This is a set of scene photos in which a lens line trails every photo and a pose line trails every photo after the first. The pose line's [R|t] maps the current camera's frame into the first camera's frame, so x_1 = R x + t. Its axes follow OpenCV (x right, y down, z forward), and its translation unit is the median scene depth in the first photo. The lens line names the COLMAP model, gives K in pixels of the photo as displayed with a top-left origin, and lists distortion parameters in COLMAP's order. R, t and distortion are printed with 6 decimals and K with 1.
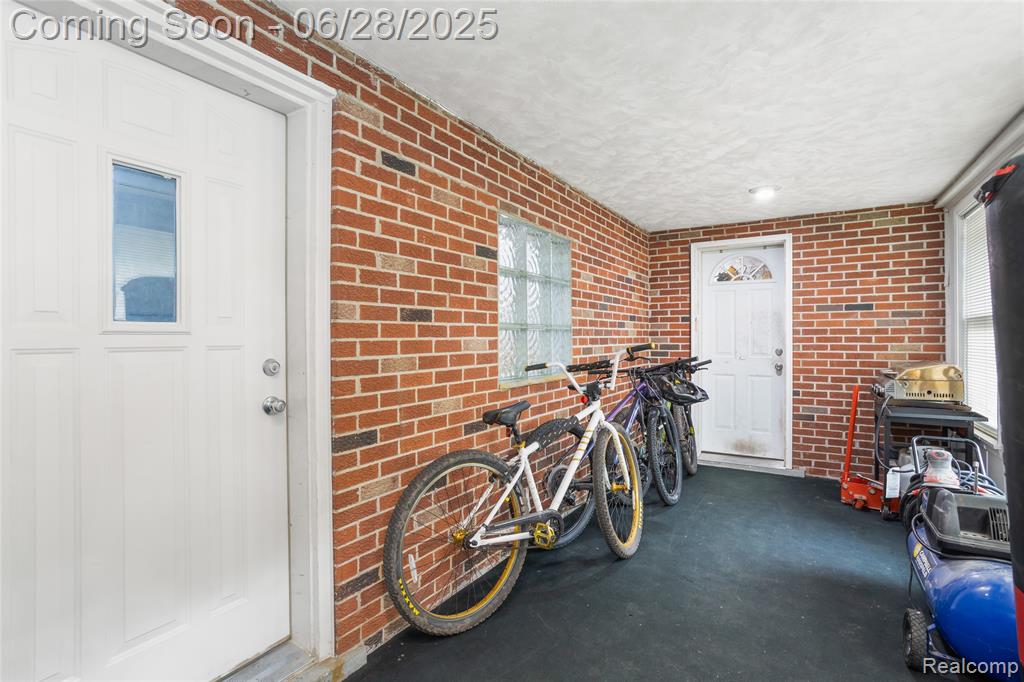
lens RADIAL K [[502.5, 0, 519.9], [0, 502.5, 342.1], [0, 0, 1]] dist [-0.020045, 0.000170]
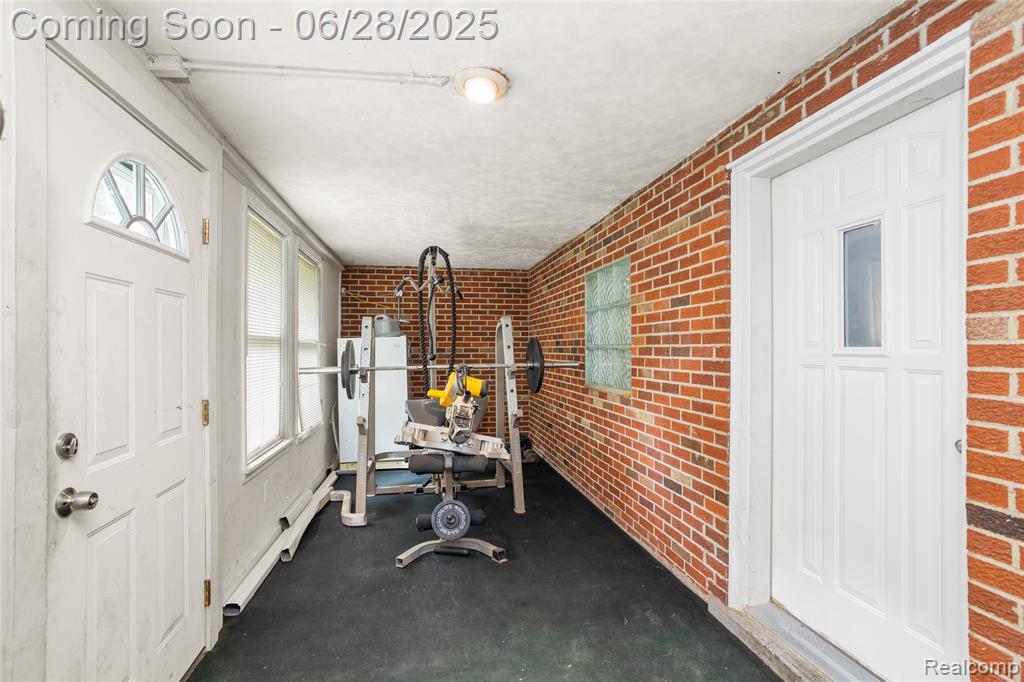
lens RADIAL K [[502.5, 0, 519.9], [0, 502.5, 342.1], [0, 0, 1]] dist [-0.020045, 0.000170]
pose [[-0.742415, 0.001093, -0.669939, 0.595171], [0.001219, 0.999999, 0.000280, -0.044201], [0.669939, -0.000609, -0.742416, 1.100078]]
